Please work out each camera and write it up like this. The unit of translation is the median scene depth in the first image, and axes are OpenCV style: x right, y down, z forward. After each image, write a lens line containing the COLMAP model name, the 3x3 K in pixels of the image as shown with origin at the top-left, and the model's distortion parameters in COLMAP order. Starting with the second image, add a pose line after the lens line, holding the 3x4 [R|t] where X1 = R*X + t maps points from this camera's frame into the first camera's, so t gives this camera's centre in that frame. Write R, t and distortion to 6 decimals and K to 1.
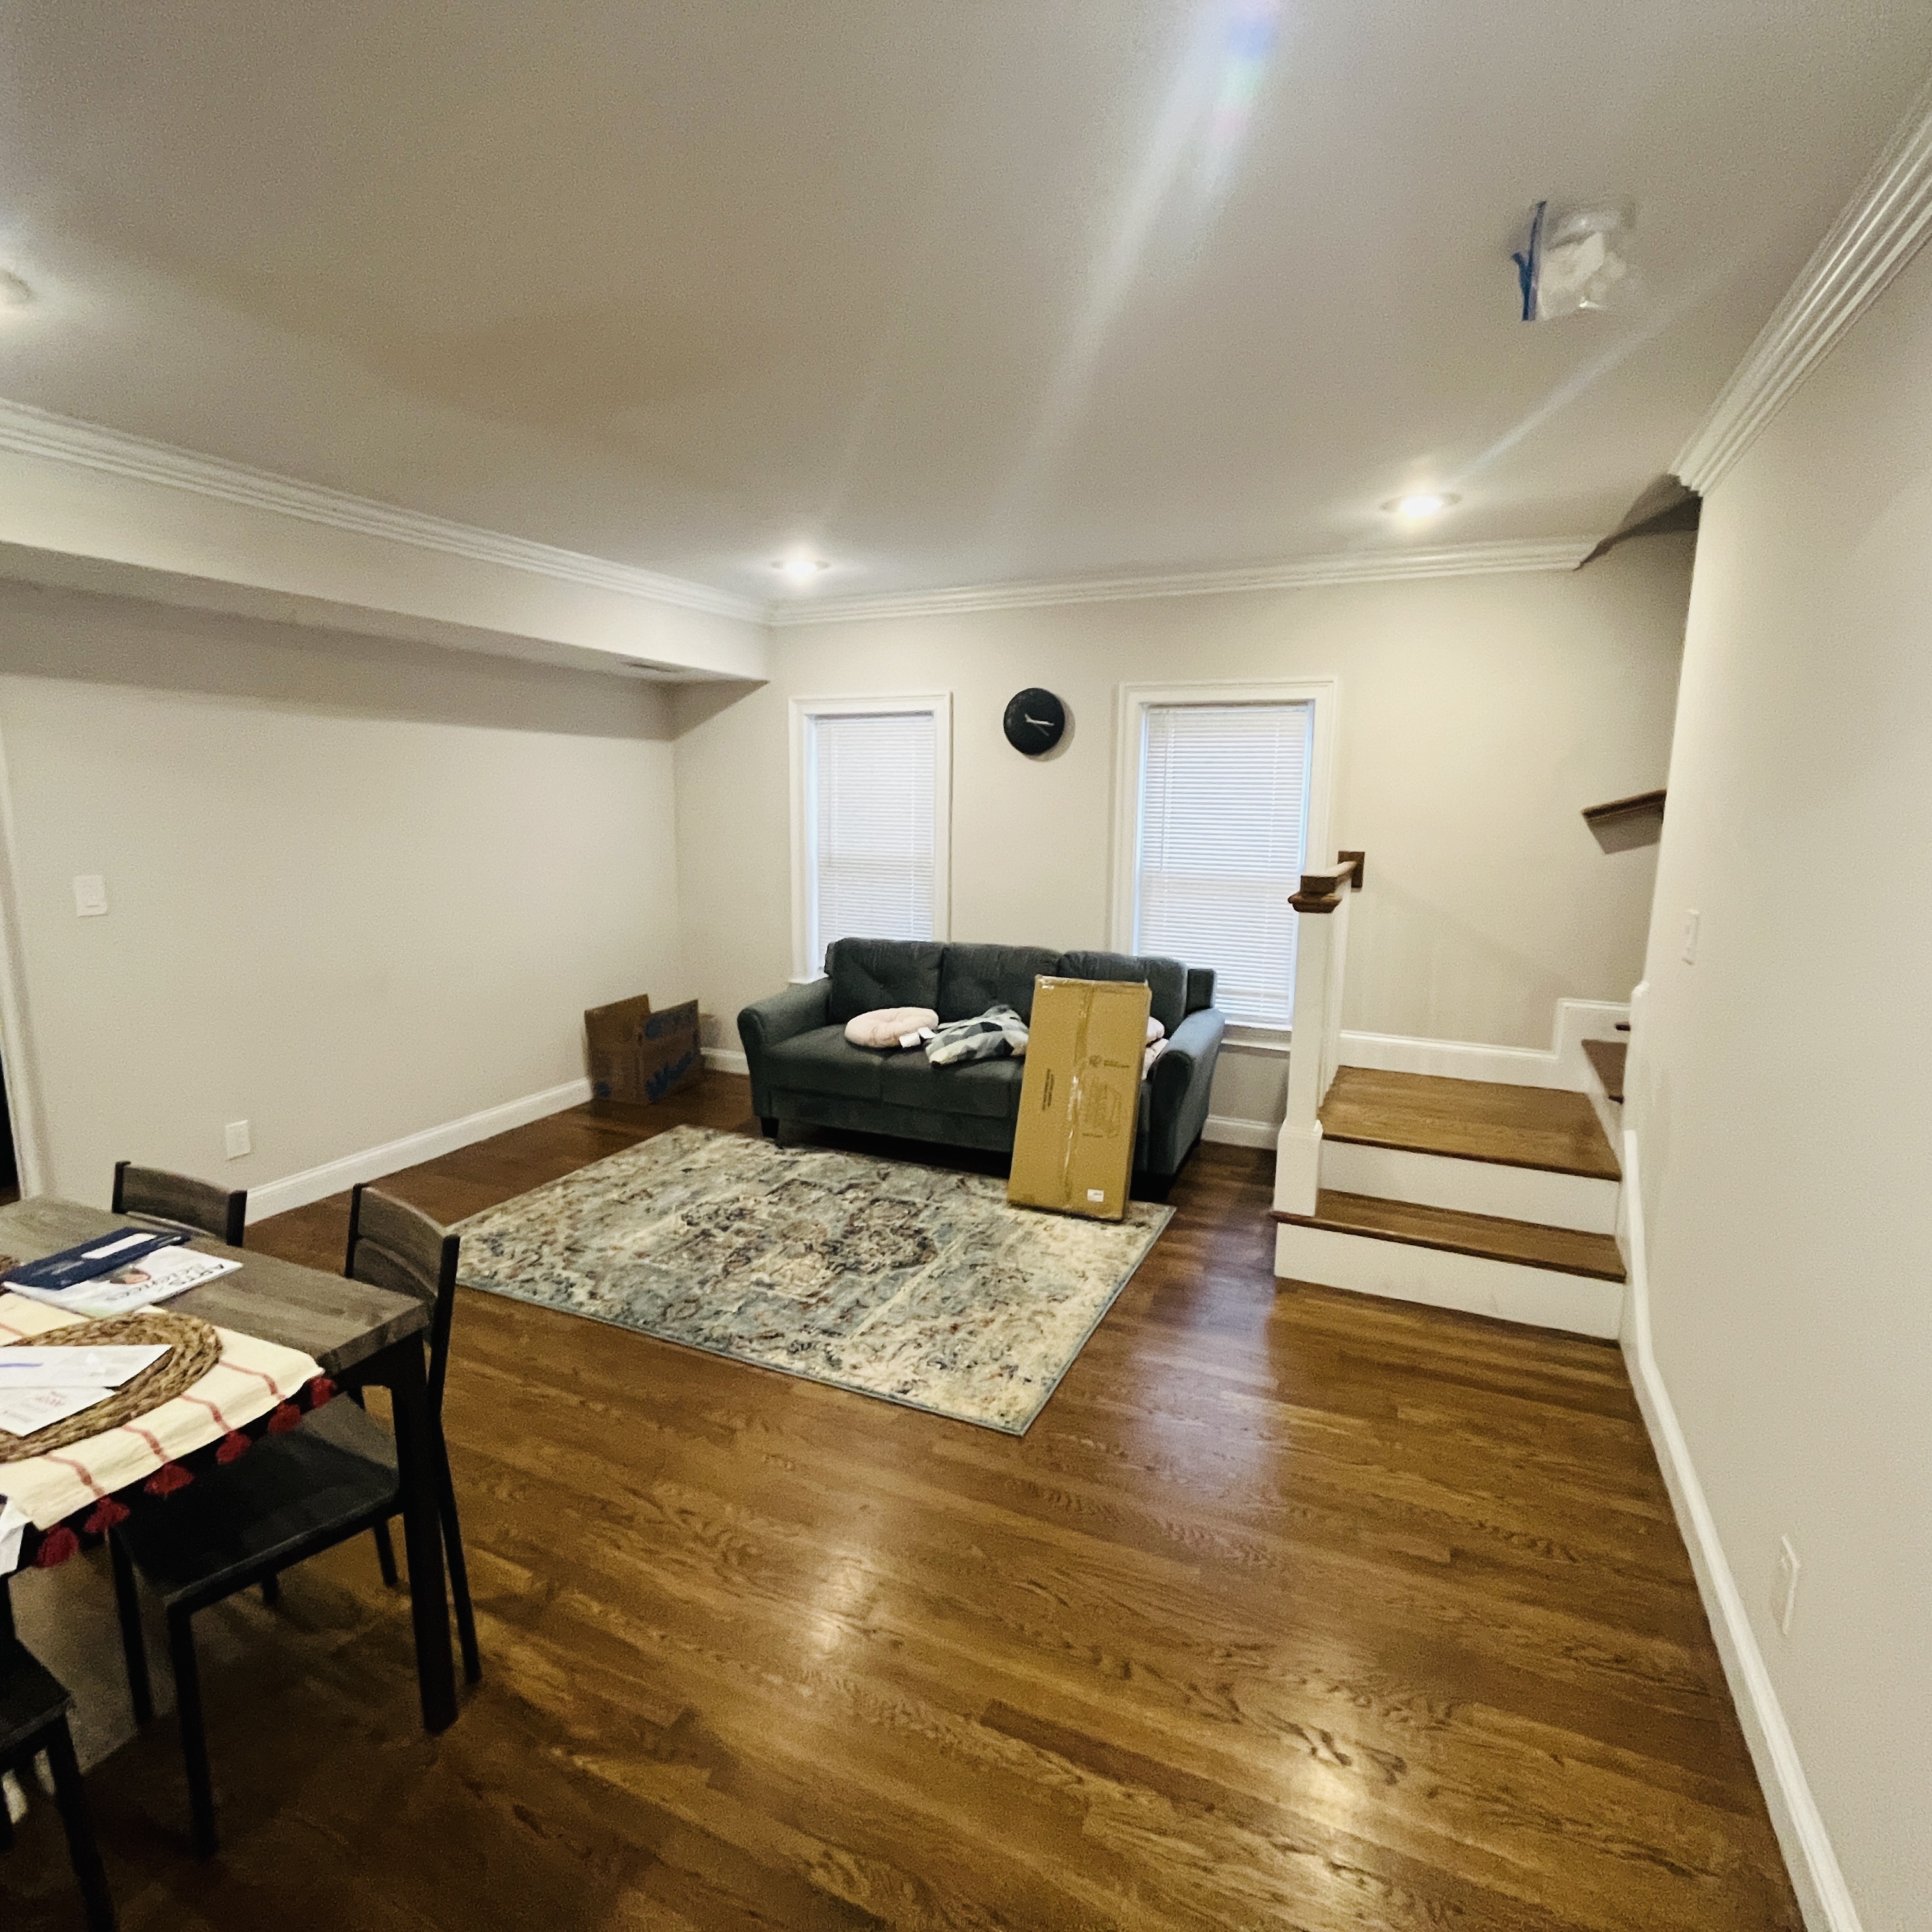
lens RADIAL K [[1051.5, 0, 961.0], [0, 1051.5, 966.7], [0, 0, 1]] dist [-0.013194, 0.003736]
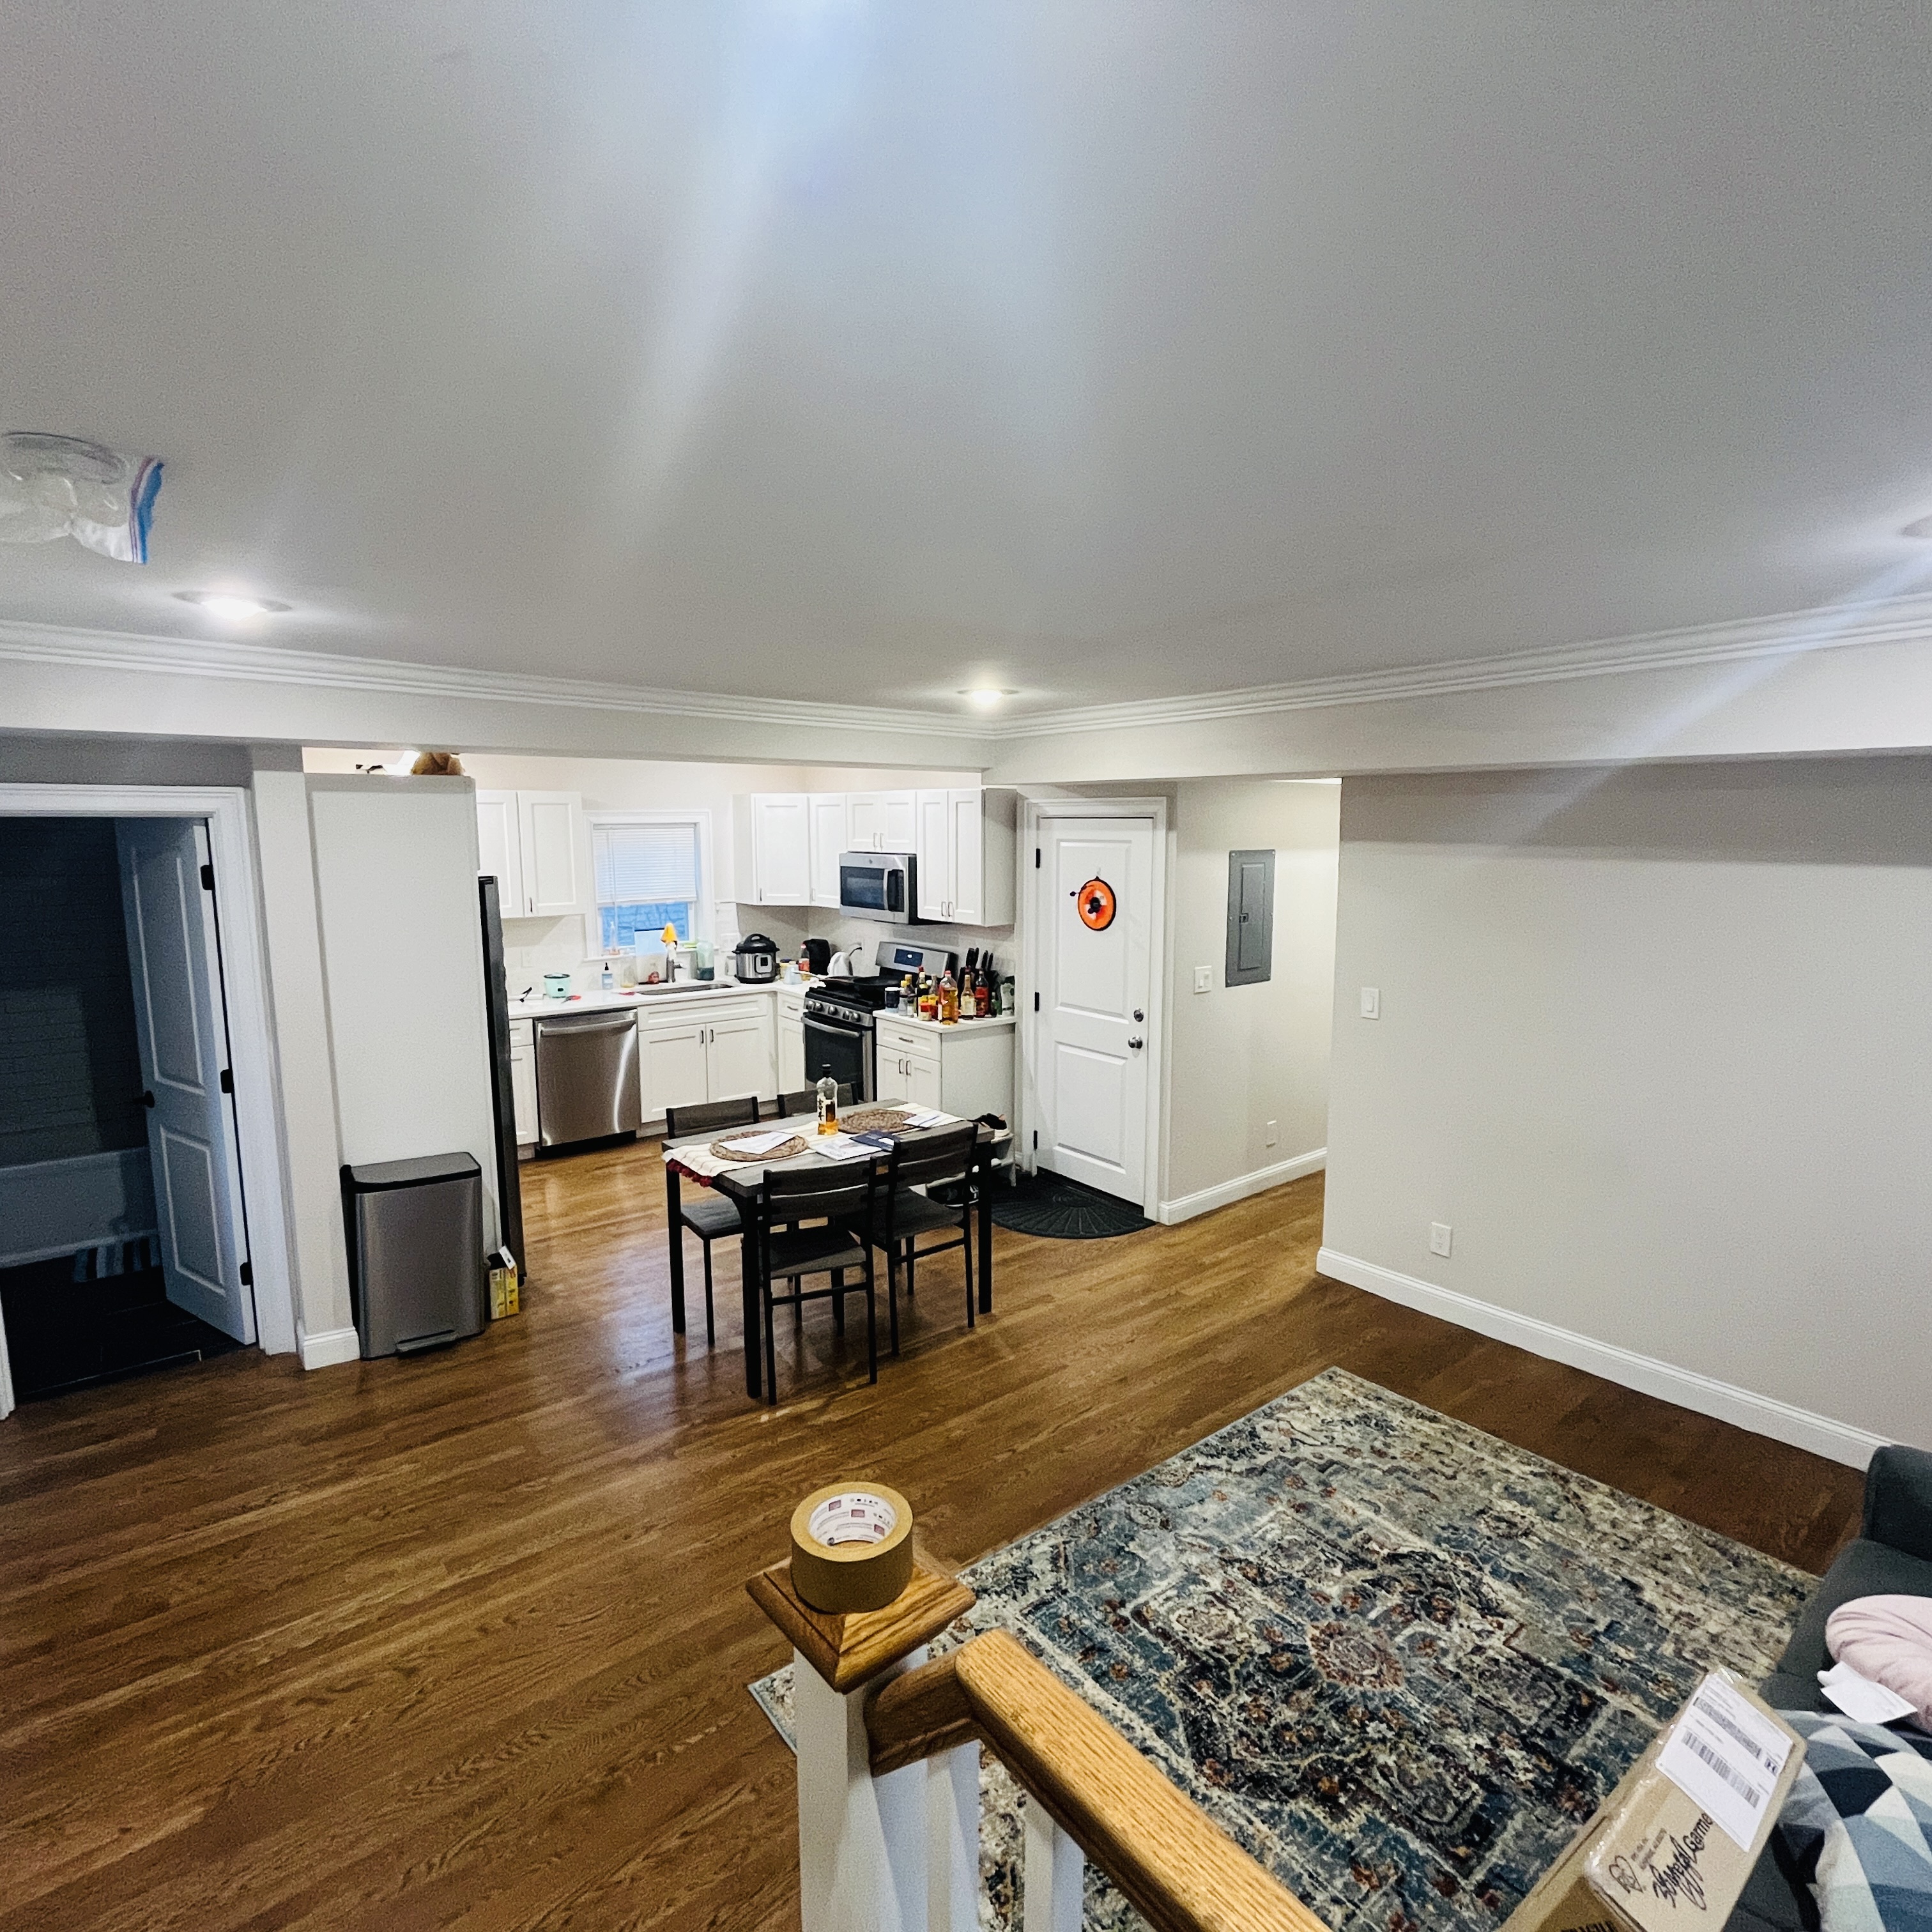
lens RADIAL K [[1051.5, 0, 960.8], [0, 1051.5, 971.1], [0, 0, 1]] dist [-0.013194, 0.003736]
pose [[-0.456745, 0.108852, -0.882913, 0.644860], [-0.145457, 0.969990, 0.194835, -0.333683], [0.877625, 0.217416, -0.427205, 1.278596]]
